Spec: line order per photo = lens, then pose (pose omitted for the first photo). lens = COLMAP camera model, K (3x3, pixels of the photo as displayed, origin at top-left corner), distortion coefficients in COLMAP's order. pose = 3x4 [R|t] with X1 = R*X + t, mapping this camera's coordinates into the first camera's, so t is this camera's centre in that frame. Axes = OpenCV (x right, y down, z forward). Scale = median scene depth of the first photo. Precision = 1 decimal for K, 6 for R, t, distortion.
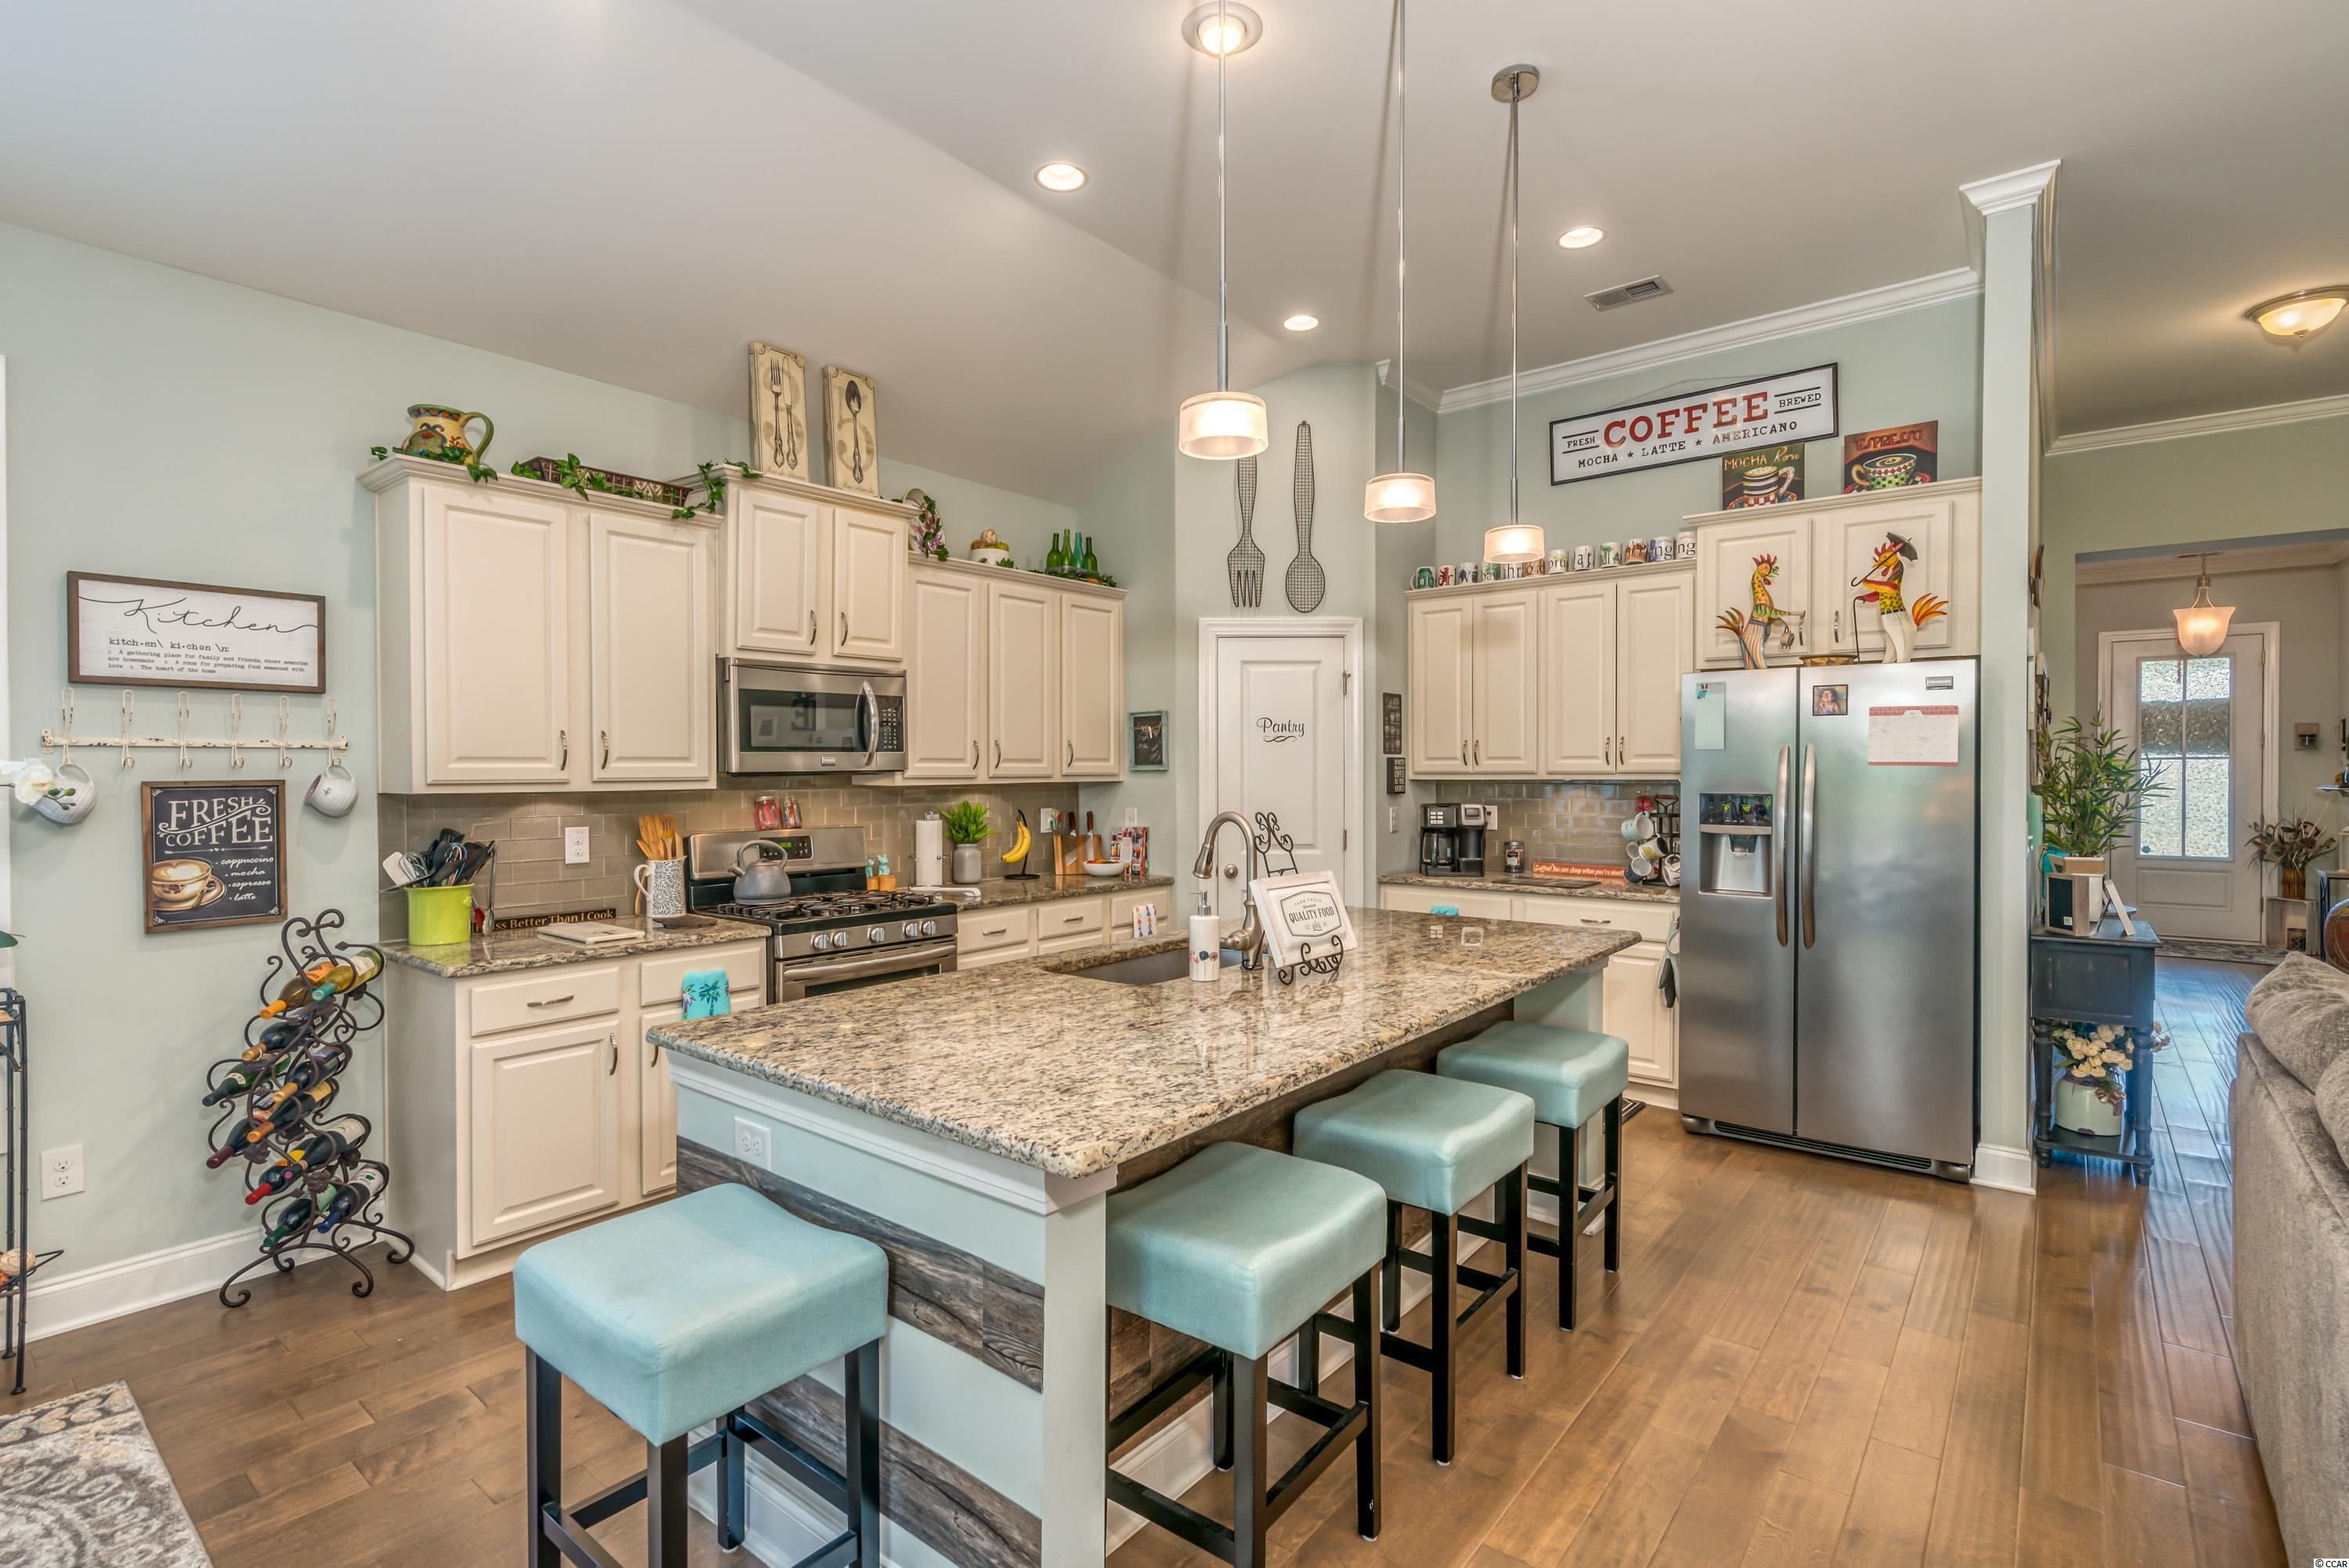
lens RADIAL K [[1103.9, 0, 1173.2], [0, 1103.9, 780.1], [0, 0, 1]] dist [-0.001823, -0.000472]
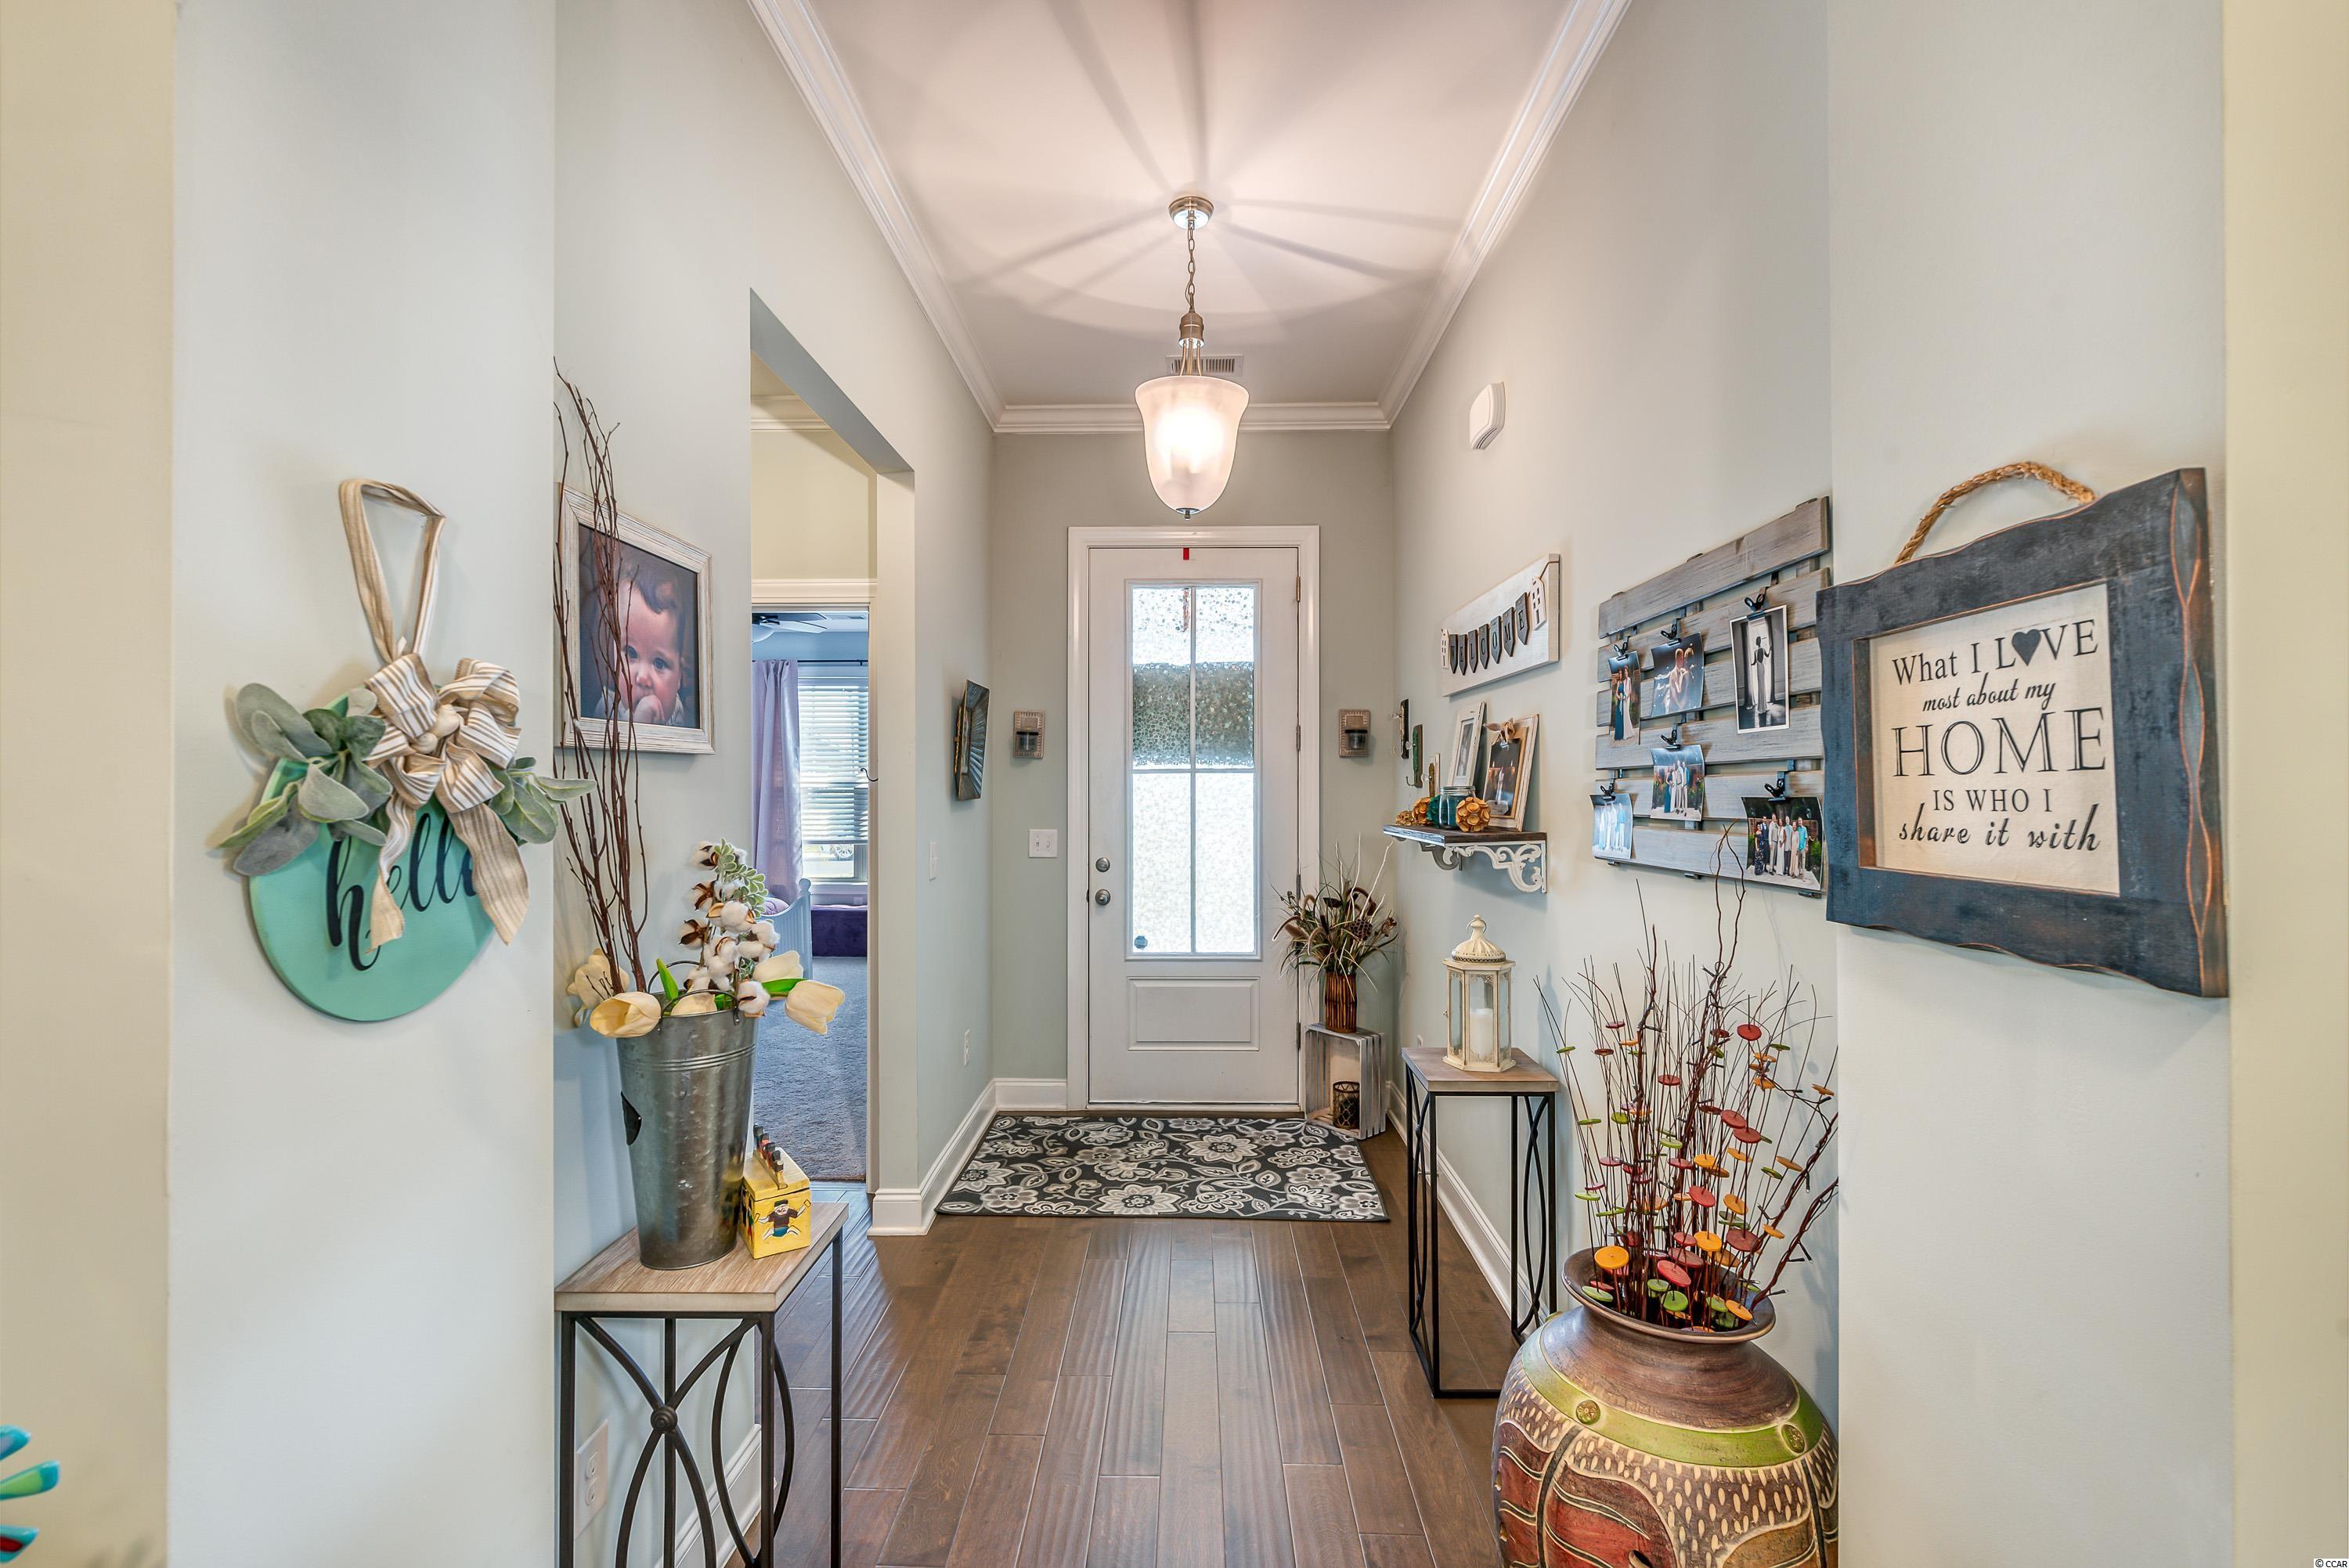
lens RADIAL K [[1012.2, 0, 1175.3], [0, 1012.2, 783.1], [0, 0, 1]] dist [-0.000494, -0.000253]
pose [[0.789897, 0.007152, 0.613198, 0.635576], [0.004662, 0.999833, -0.017667, -0.005487], [-0.613222, 0.016813, 0.789732, 0.643399]]
